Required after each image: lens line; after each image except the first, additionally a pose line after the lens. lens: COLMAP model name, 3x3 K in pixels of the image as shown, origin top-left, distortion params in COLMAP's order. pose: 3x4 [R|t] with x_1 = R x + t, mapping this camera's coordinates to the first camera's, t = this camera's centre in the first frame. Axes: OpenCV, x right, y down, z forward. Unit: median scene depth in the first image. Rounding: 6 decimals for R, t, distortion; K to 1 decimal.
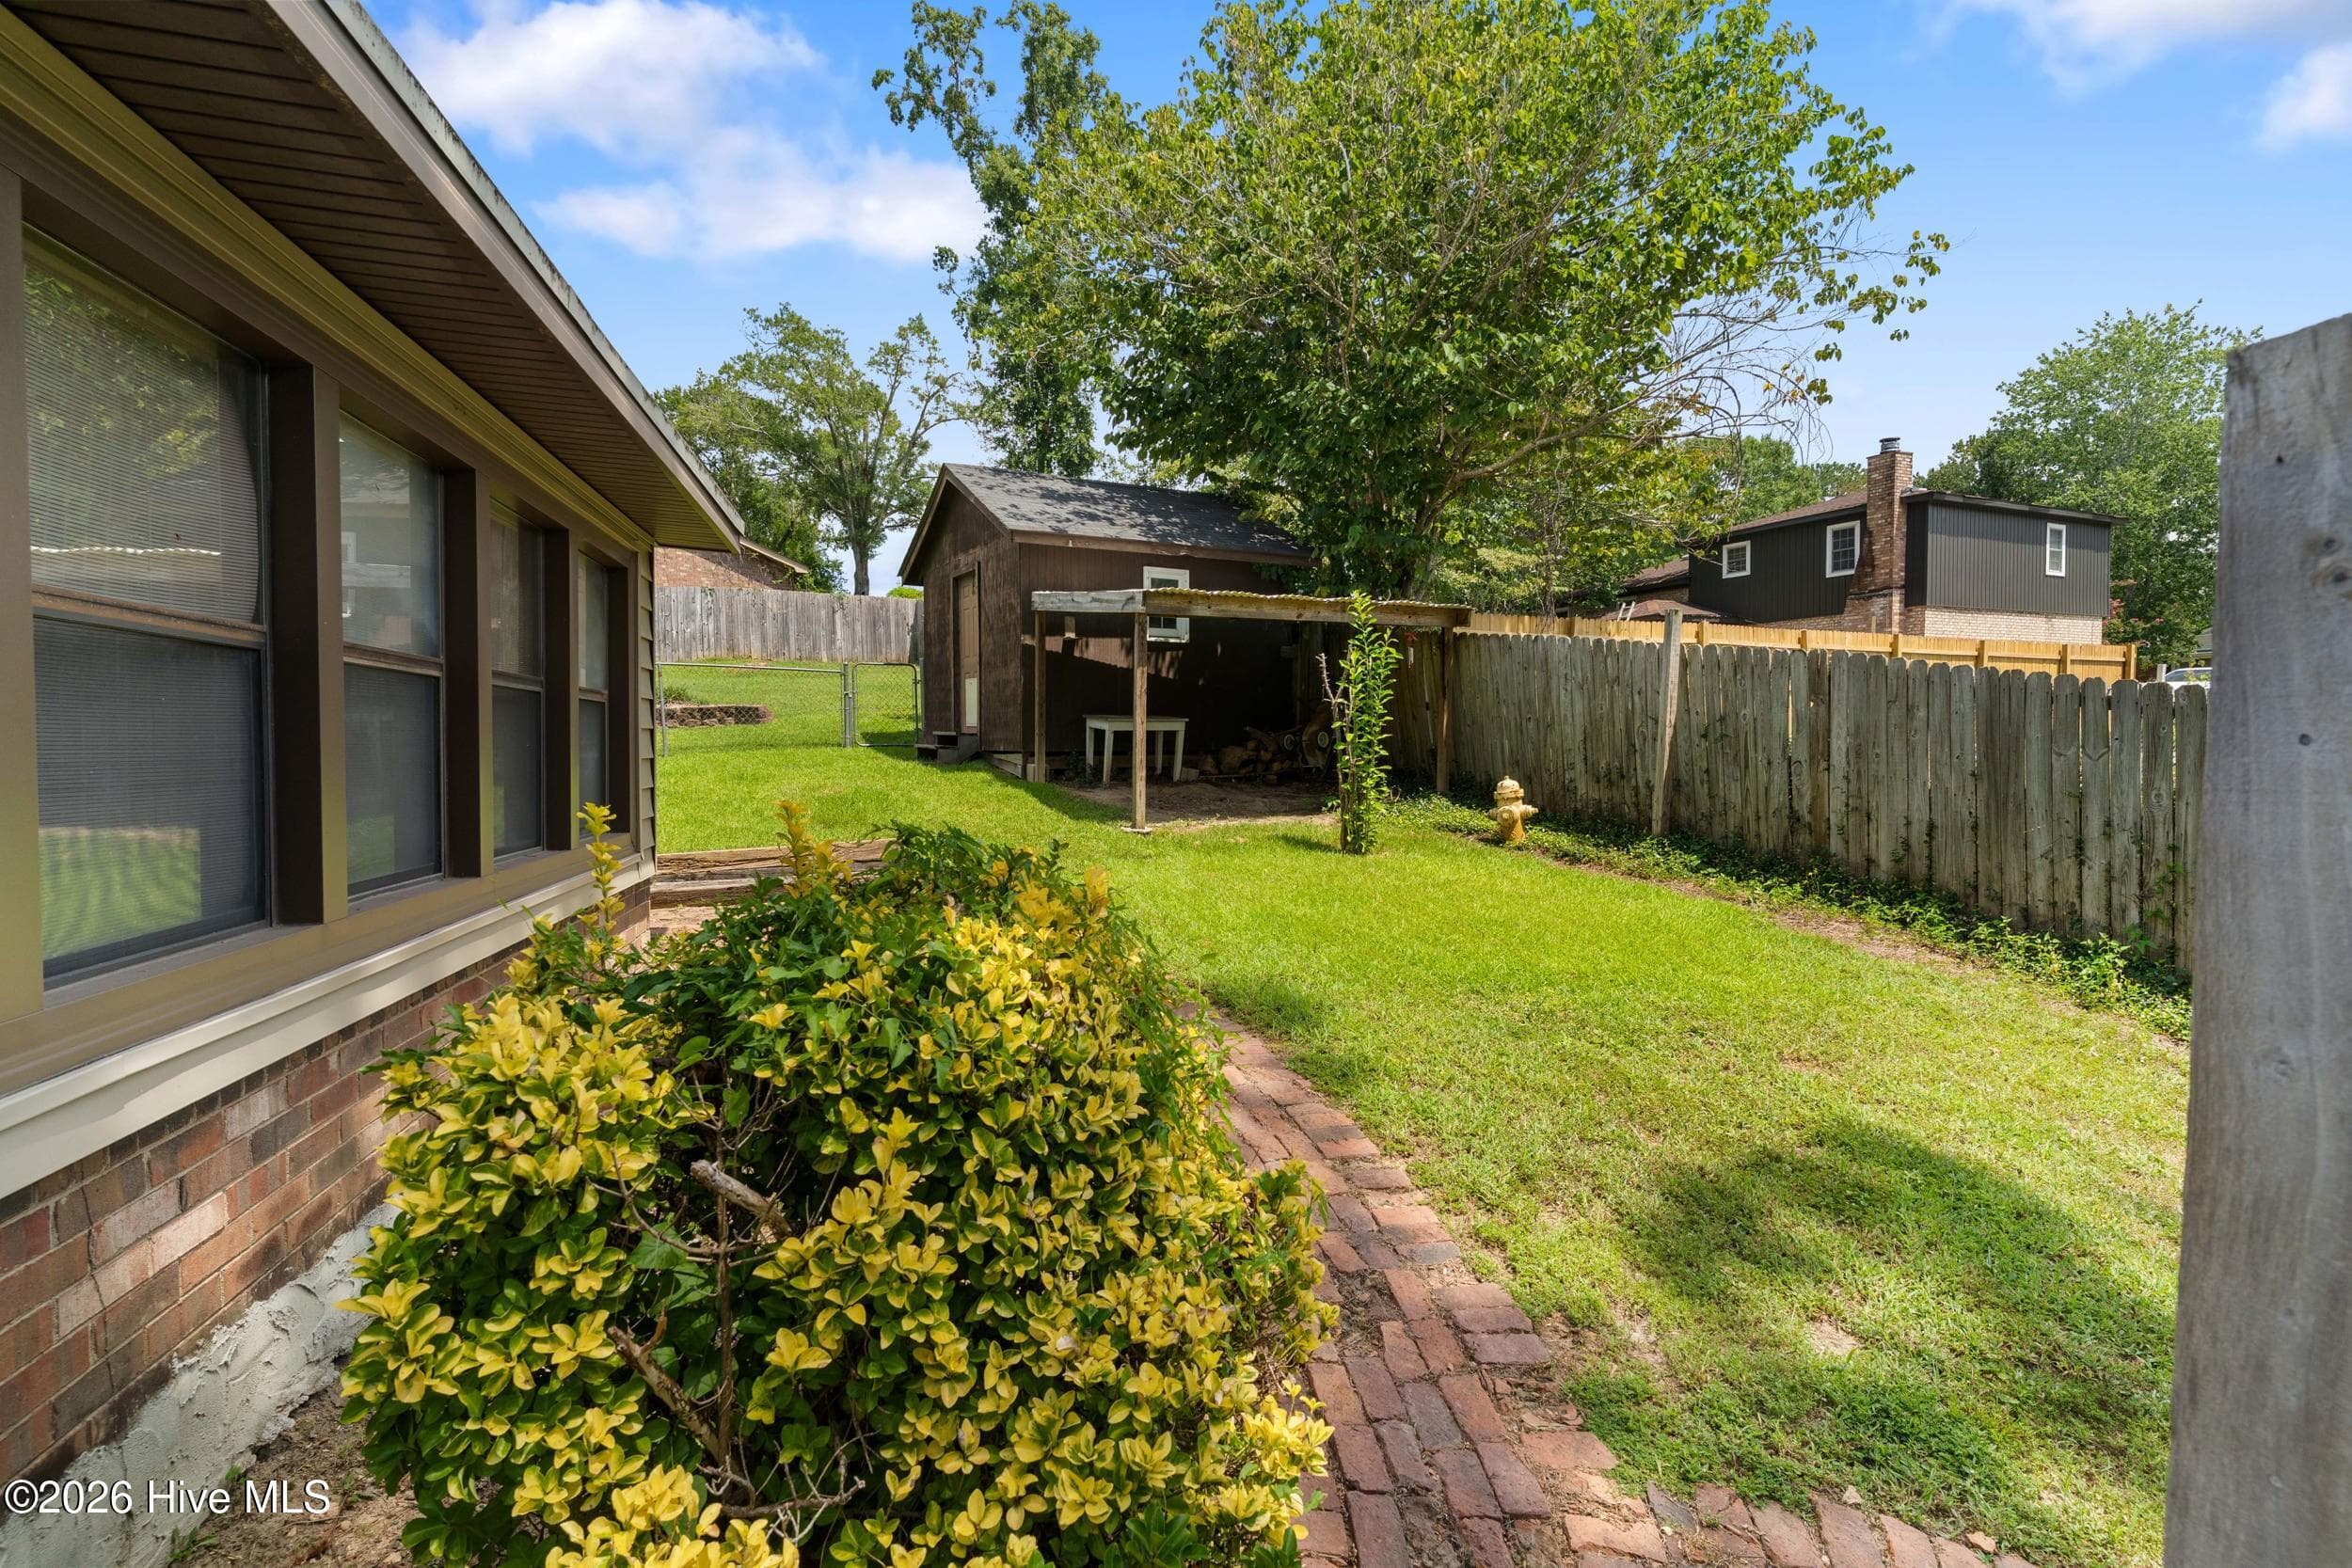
lens RADIAL K [[1115.9, 0, 1161.9], [0, 1115.9, 781.9], [0, 0, 1]] dist [0.003247, -0.000557]
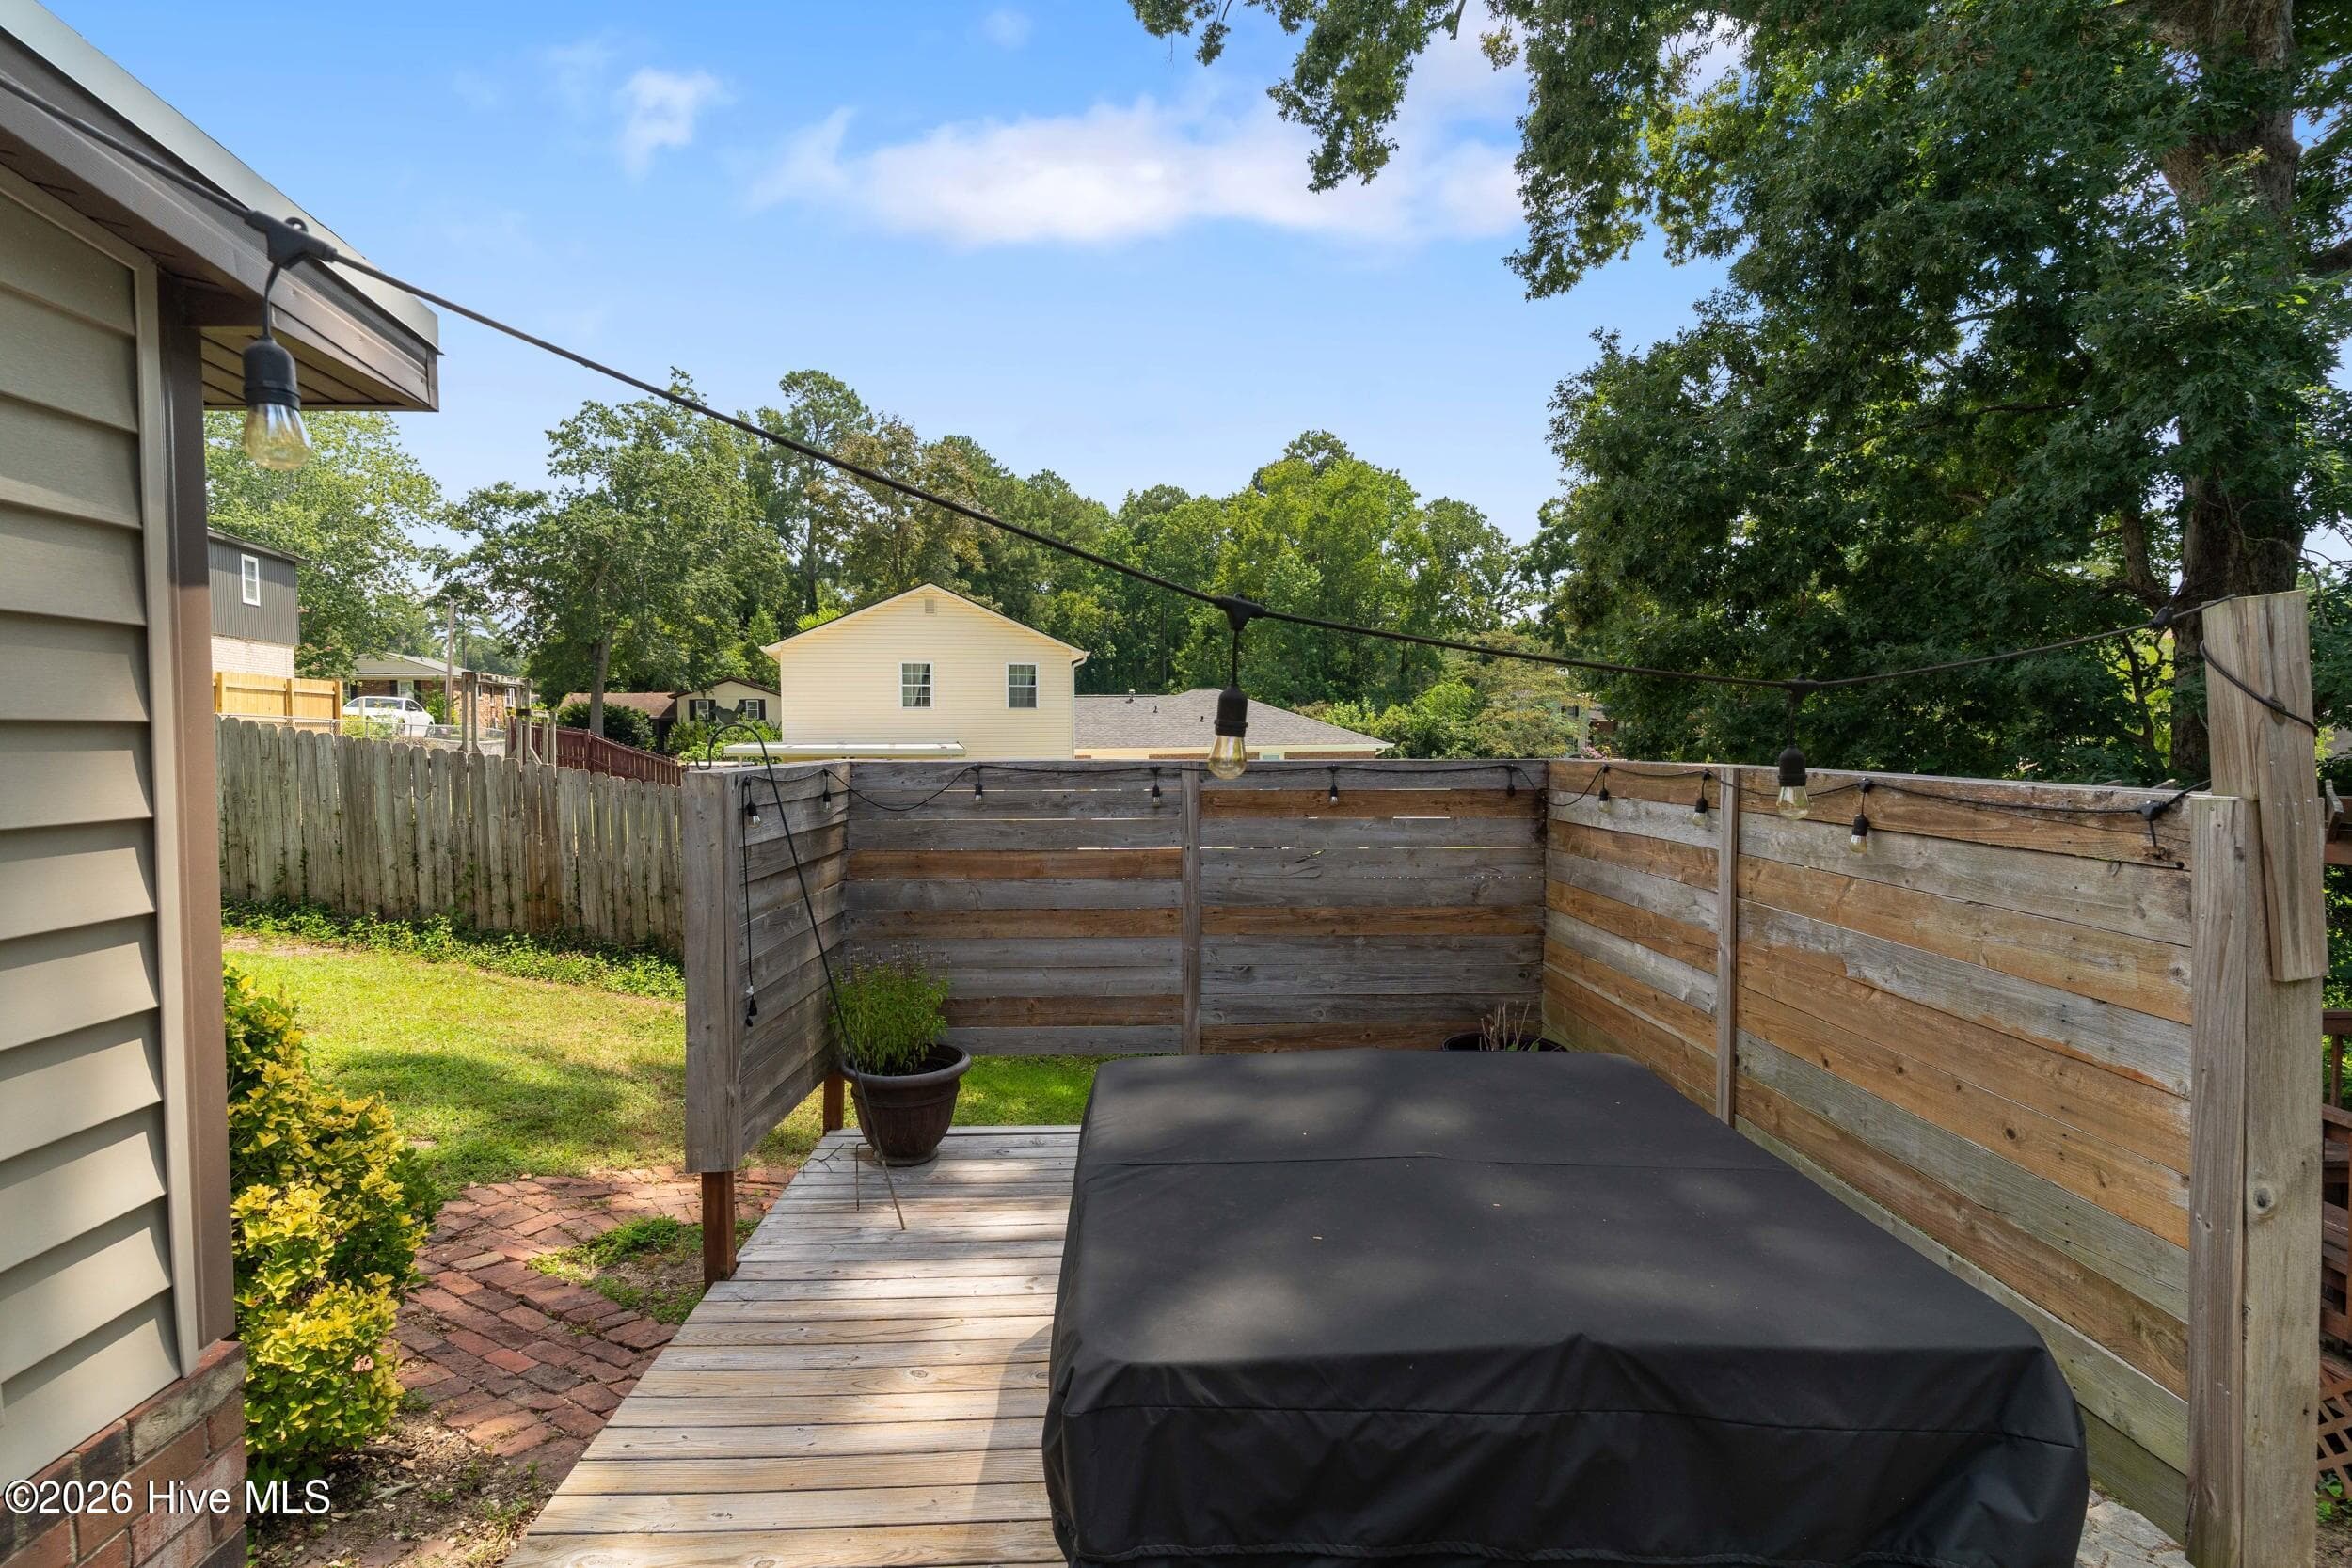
lens RADIAL K [[1115.9, 0, 1161.9], [0, 1115.9, 781.9], [0, 0, 1]] dist [0.003247, -0.000557]
pose [[0.187662, -0.032734, 0.981688, -0.447298], [0.035829, 0.999008, 0.026462, -0.047609], [-0.981580, 0.030207, 0.188649, -0.261068]]
